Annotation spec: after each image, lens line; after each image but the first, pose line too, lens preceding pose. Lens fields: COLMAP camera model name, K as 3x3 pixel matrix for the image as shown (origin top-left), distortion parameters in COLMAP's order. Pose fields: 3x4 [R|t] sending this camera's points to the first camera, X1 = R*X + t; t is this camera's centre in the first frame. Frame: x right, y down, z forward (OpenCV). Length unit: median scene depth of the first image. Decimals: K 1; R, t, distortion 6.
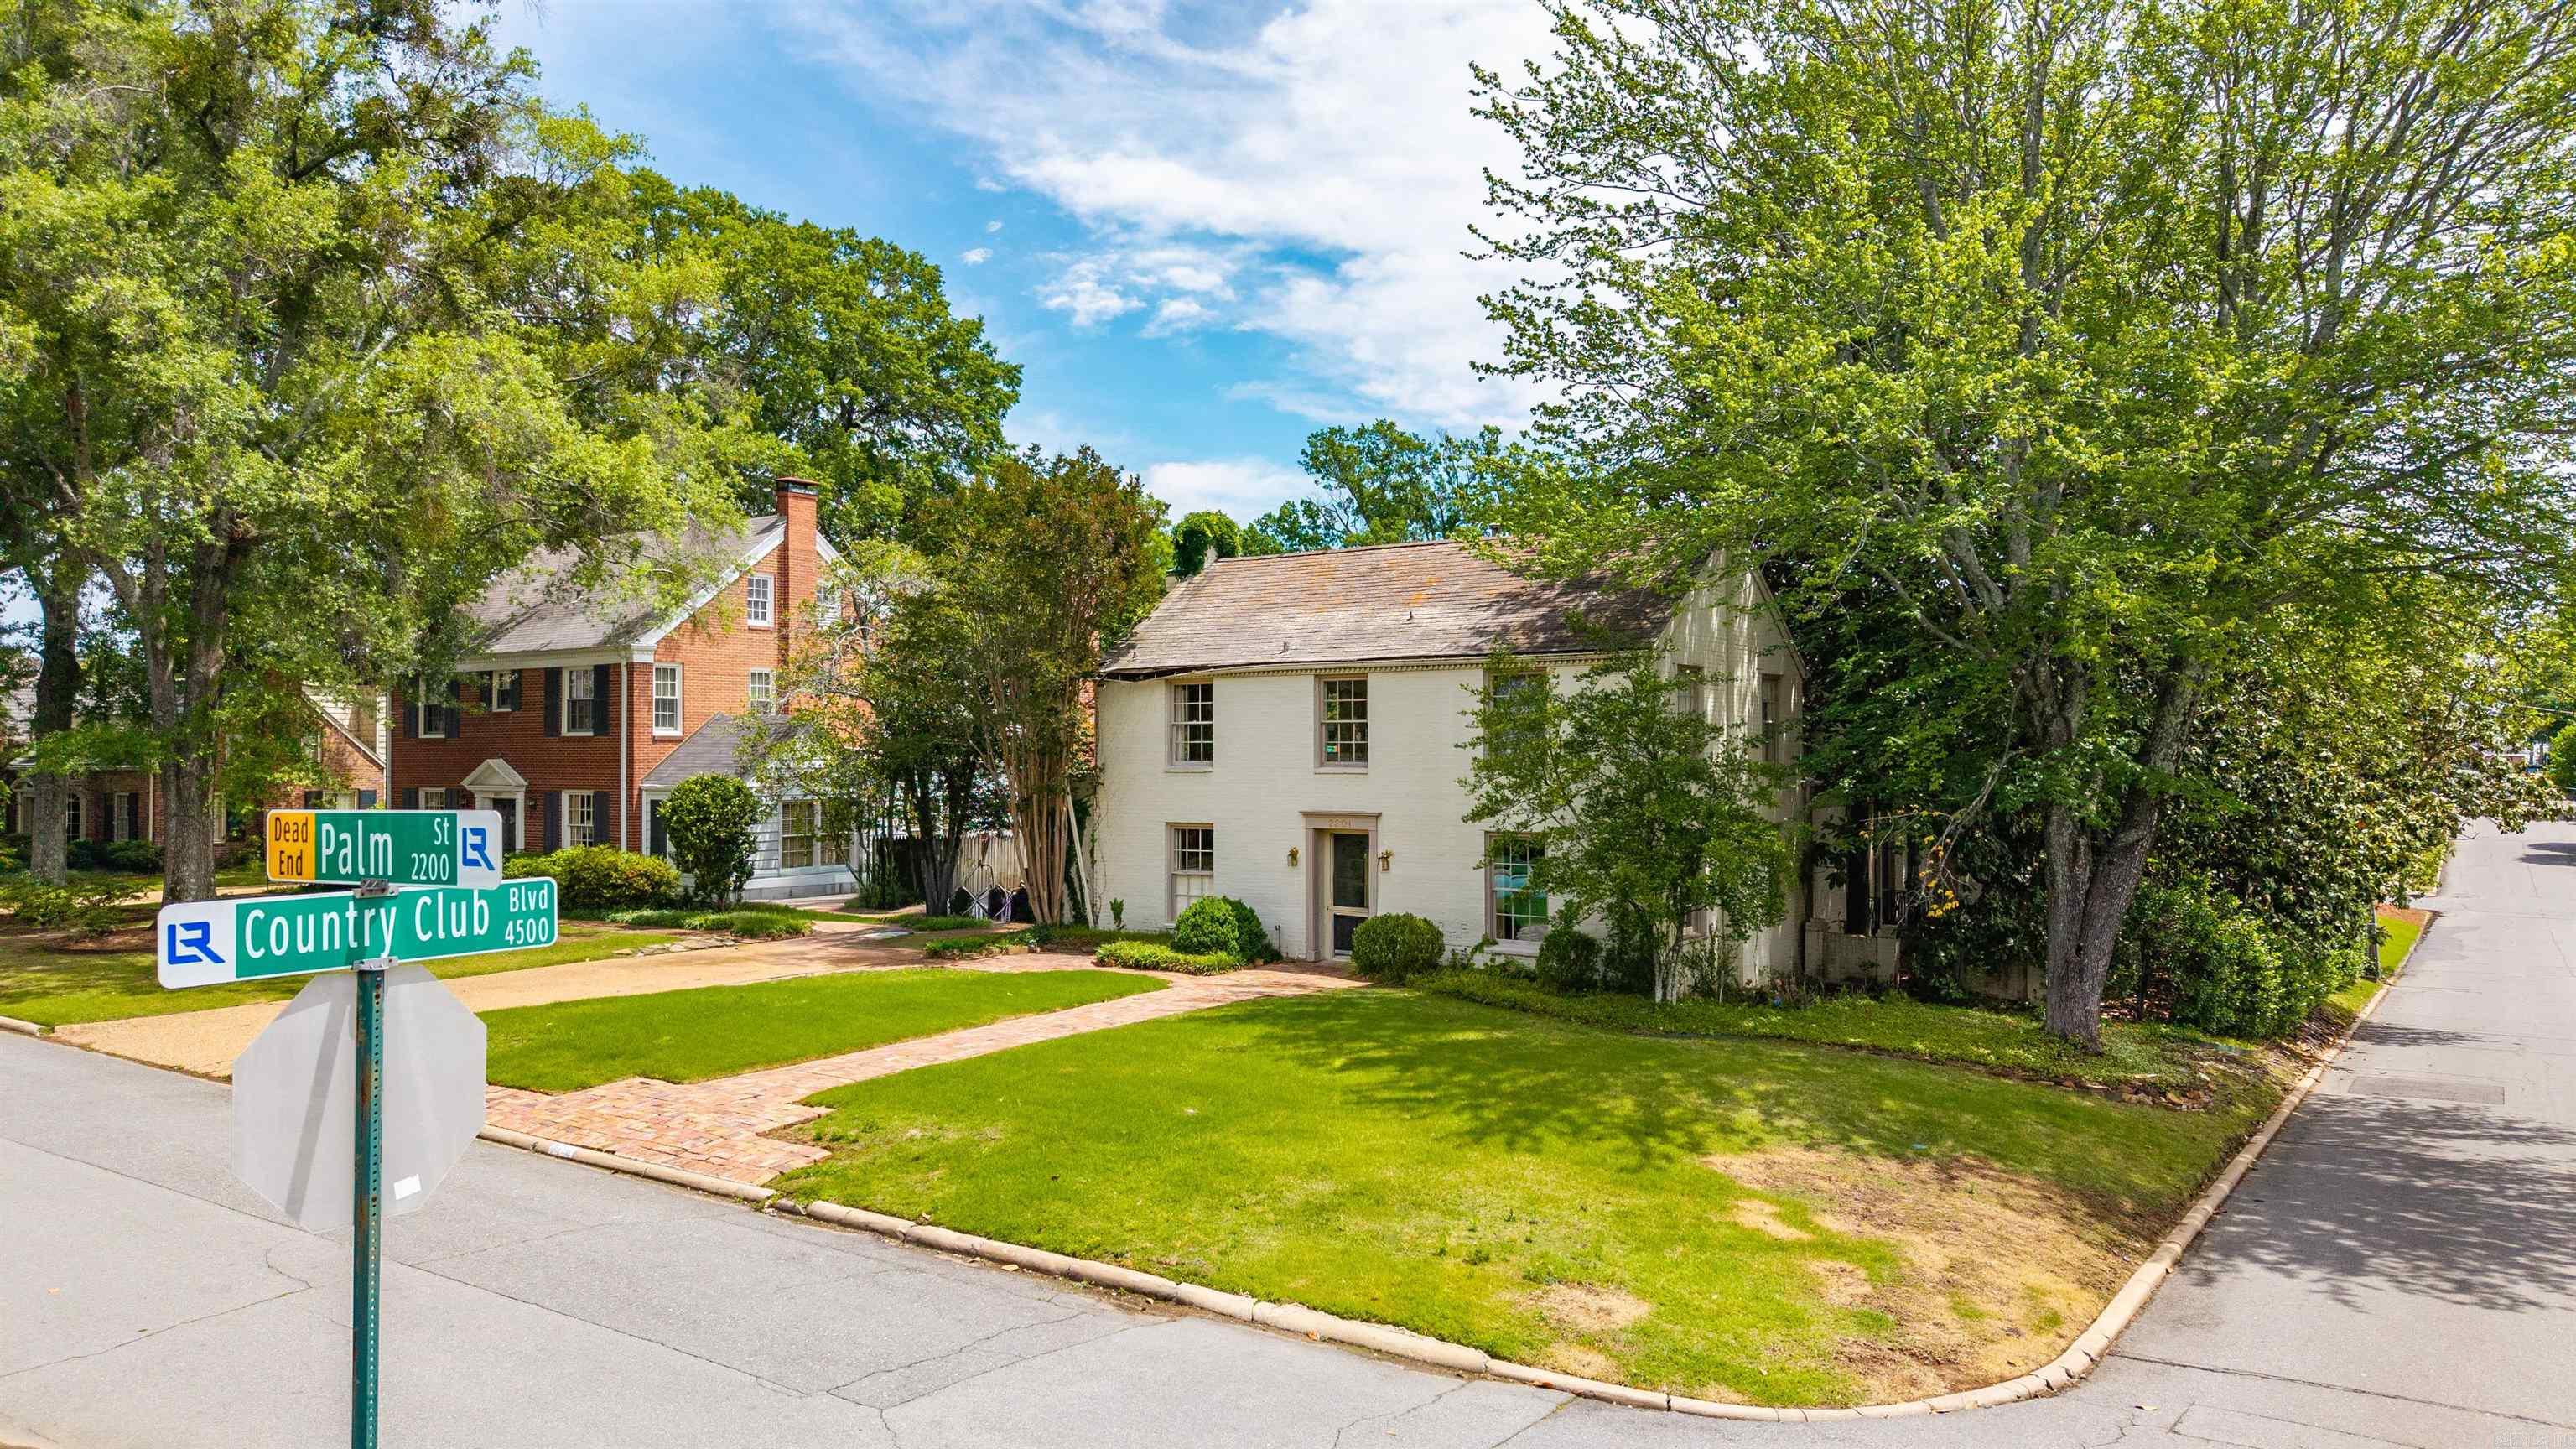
lens RADIAL K [[1736.3, 0, 1301.4], [0, 1736.3, 713.5], [0, 0, 1]] dist [0.008127, -0.001251]
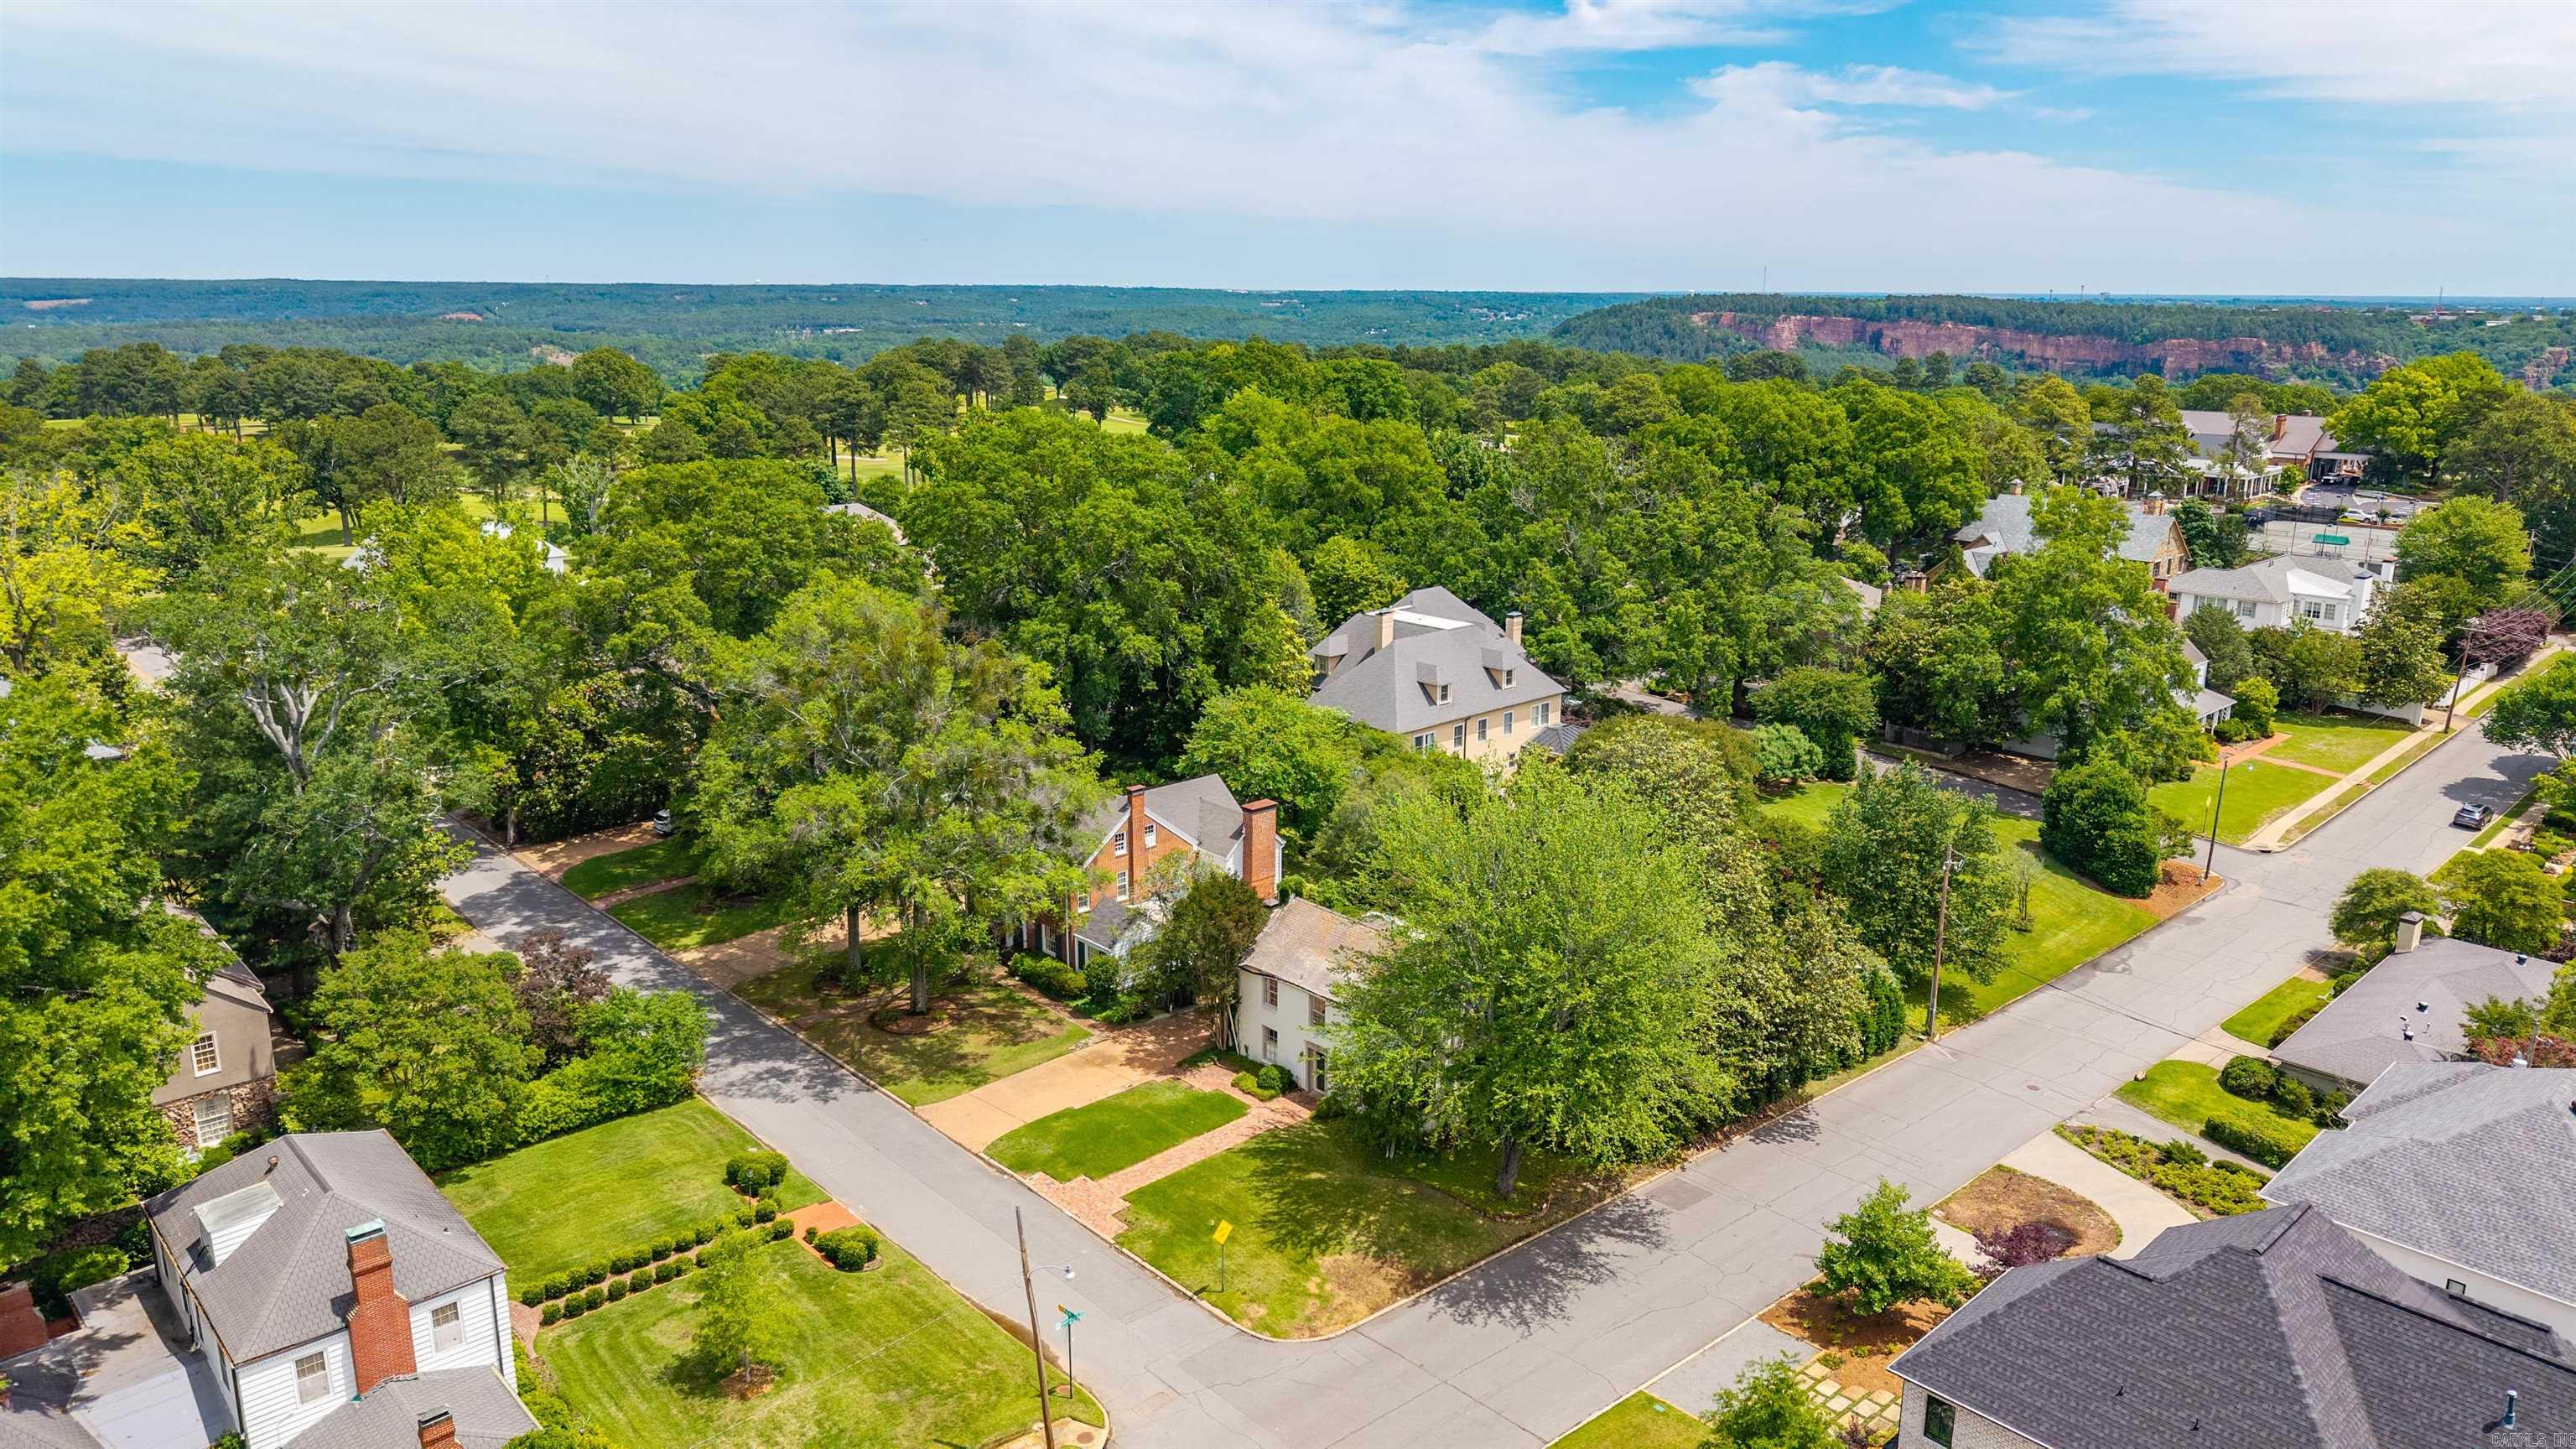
lens RADIAL K [[1736.3, 0, 1301.4], [0, 1736.3, 713.5], [0, 0, 1]] dist [0.008127, -0.001251]
pose [[0.975908, 0.049879, -0.212403, 0.525831], [0.010638, 0.961480, 0.274668, -1.133750], [0.217922, -0.270310, 0.937786, -1.364422]]
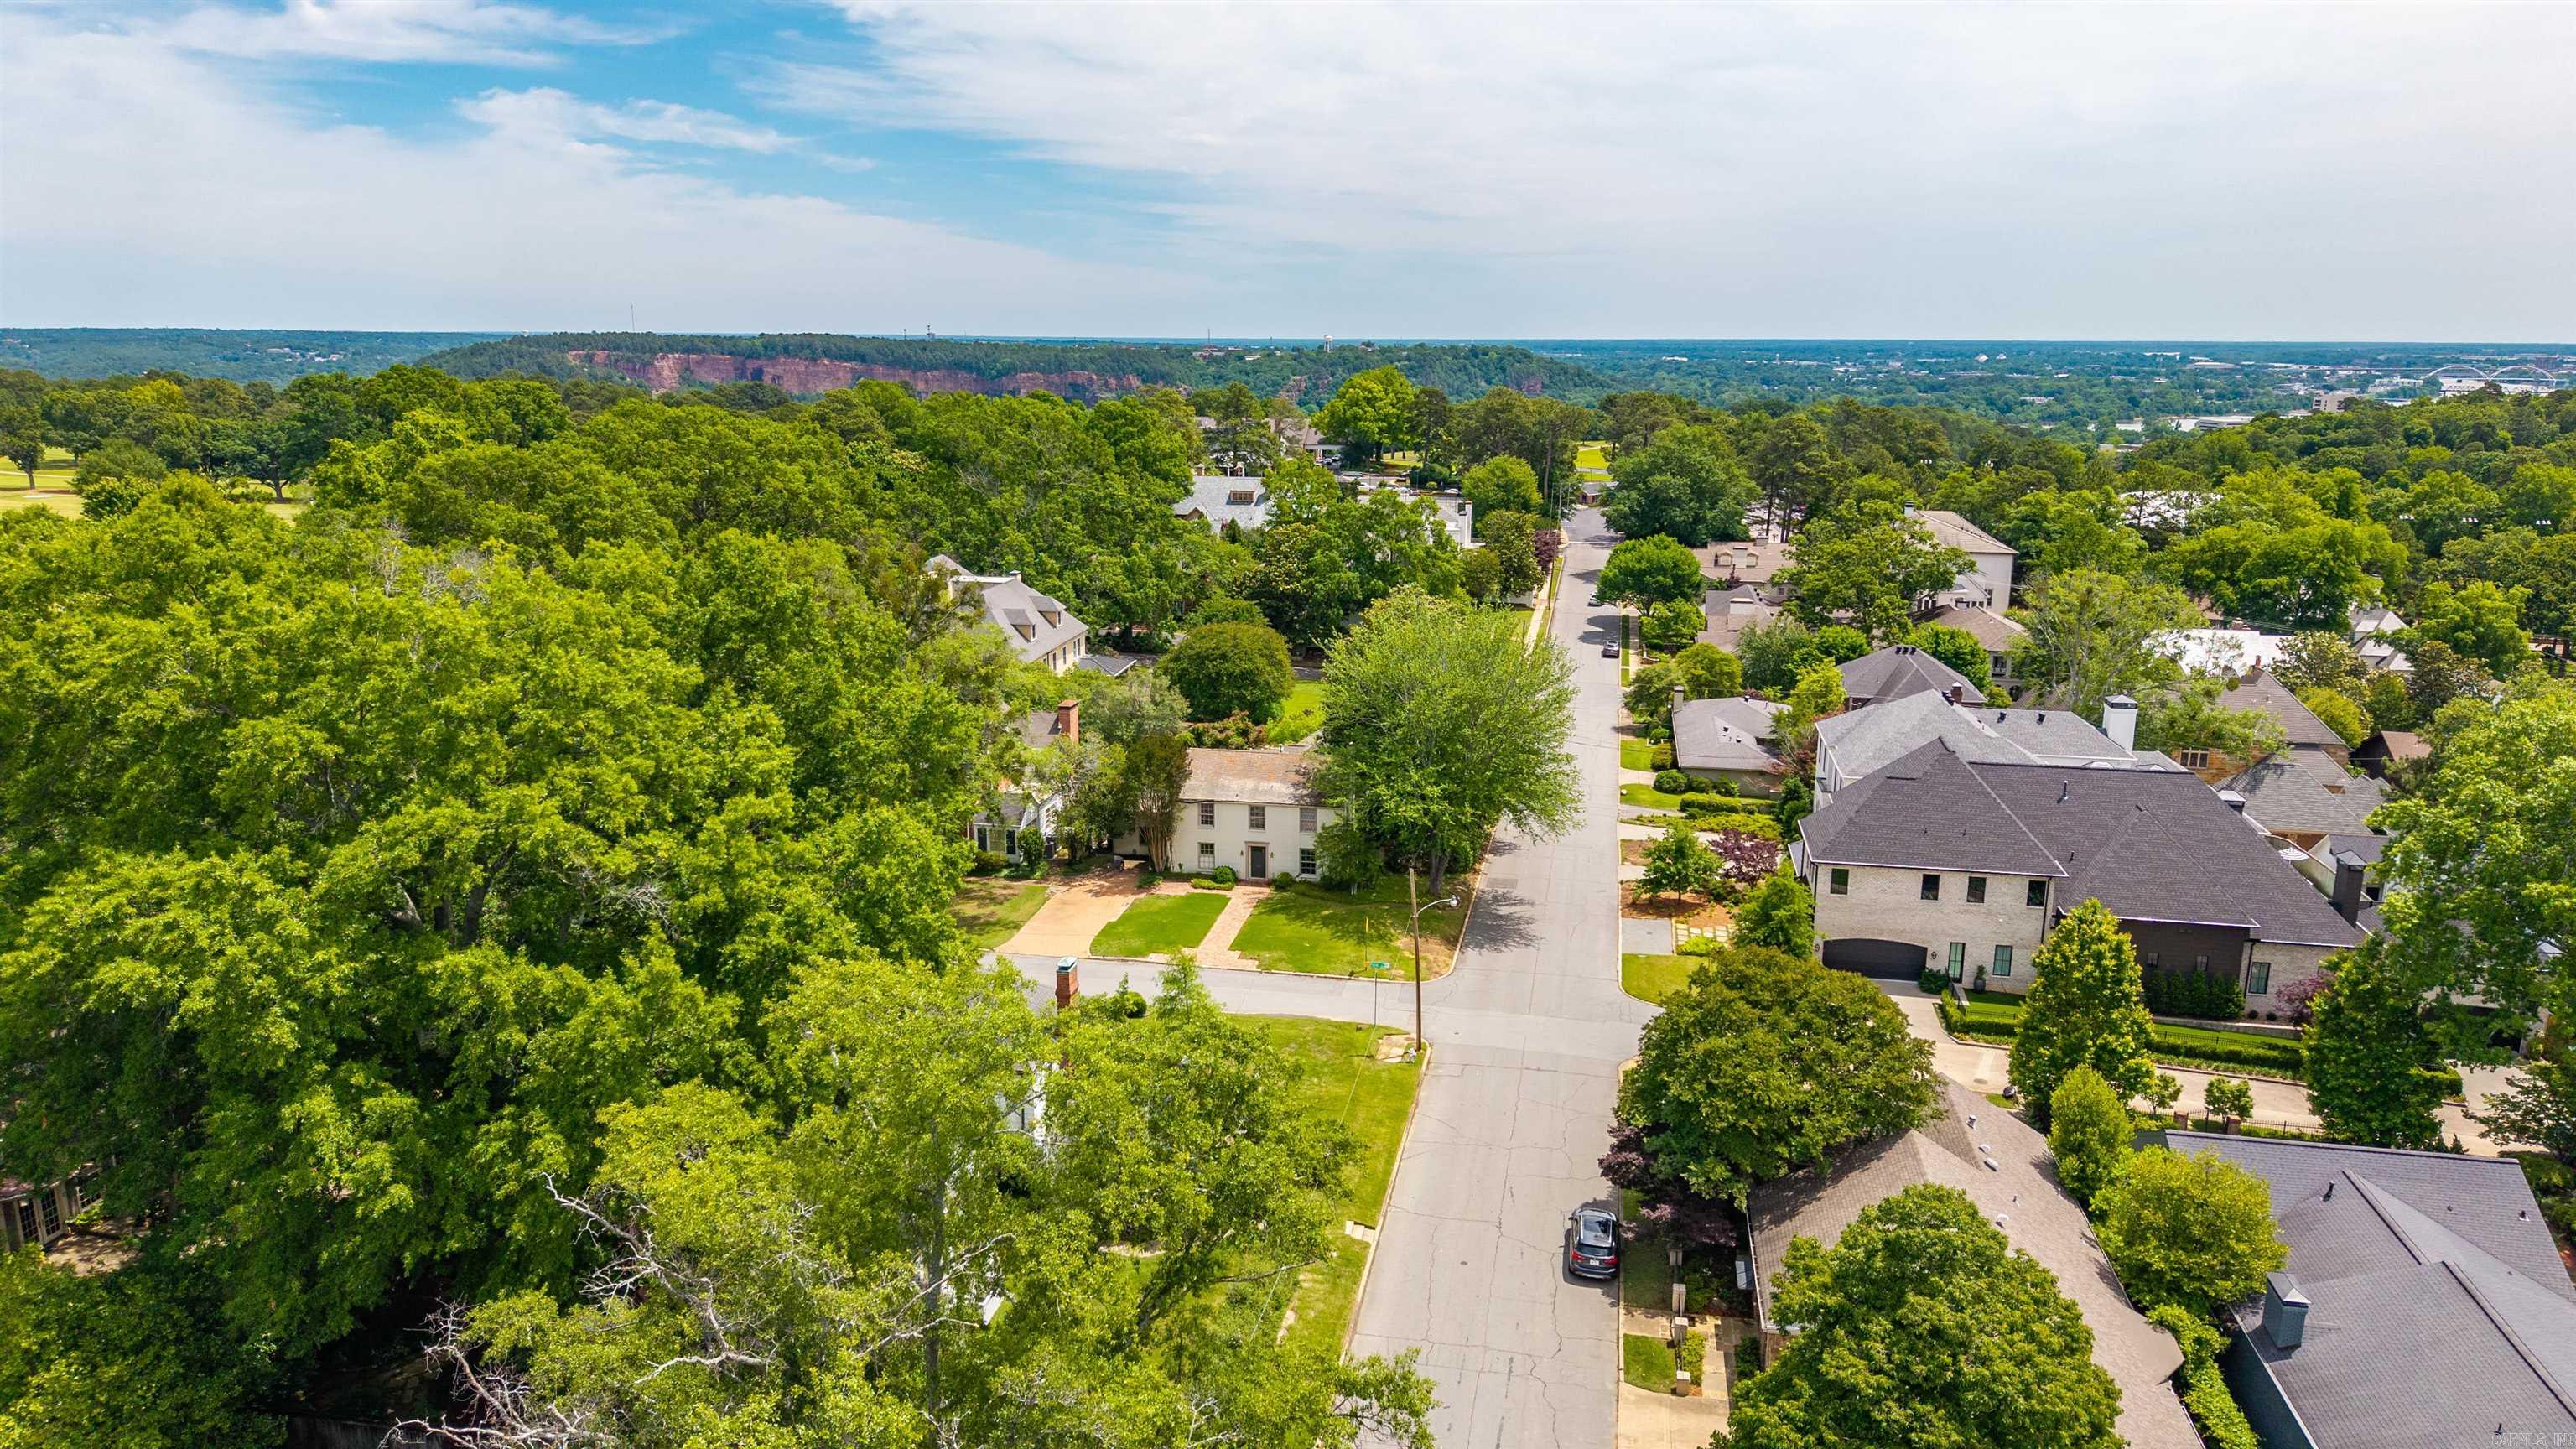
lens RADIAL K [[1727.1, 0, 1292.8], [0, 1727.1, 821.1], [0, 0, 1]] dist [0.002886, 0.001399]
pose [[0.913688, -0.112368, 0.390573, -1.273807], [-0.014960, 0.951068, 0.308620, -1.068588], [-0.406141, -0.287825, 0.867298, -2.117367]]
